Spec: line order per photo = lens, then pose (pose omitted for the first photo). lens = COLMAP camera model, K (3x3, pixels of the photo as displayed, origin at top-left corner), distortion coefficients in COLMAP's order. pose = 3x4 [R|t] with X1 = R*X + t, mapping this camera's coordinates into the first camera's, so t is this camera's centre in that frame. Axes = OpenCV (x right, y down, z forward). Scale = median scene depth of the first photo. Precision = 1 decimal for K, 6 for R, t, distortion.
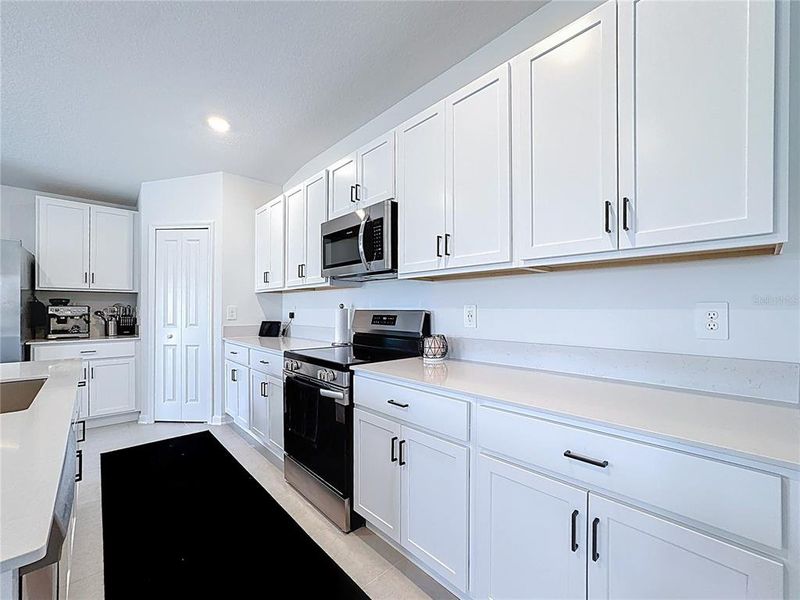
lens RADIAL K [[330.3, 0, 404.4], [0, 330.3, 309.4], [0, 0, 1]] dist [-0.020149, 0.006769]
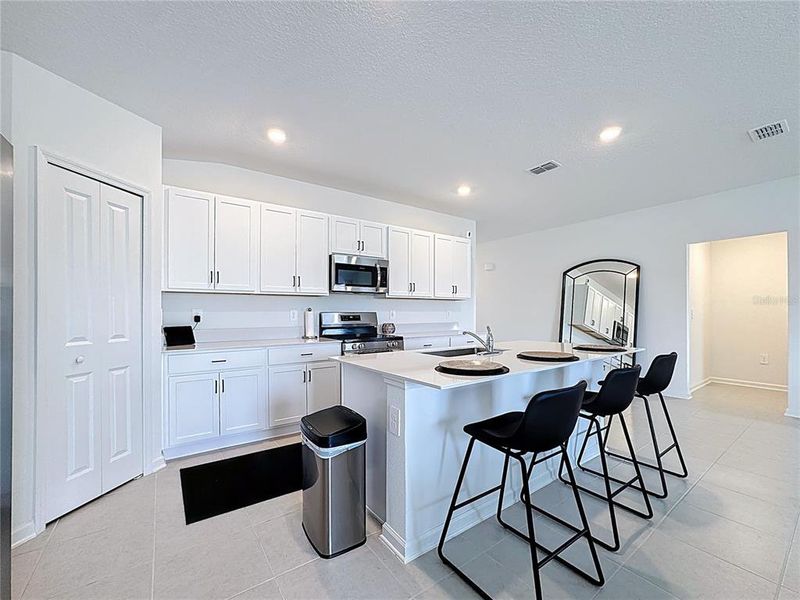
lens RADIAL K [[330.3, 0, 385.6], [0, 330.3, 312.2], [0, 0, 1]] dist [-0.020149, 0.006769]
pose [[0.169381, -0.006531, 0.985529, -1.686970], [-0.001207, 0.999976, 0.006835, -0.009373], [-0.985550, -0.002347, 0.169369, 0.517481]]
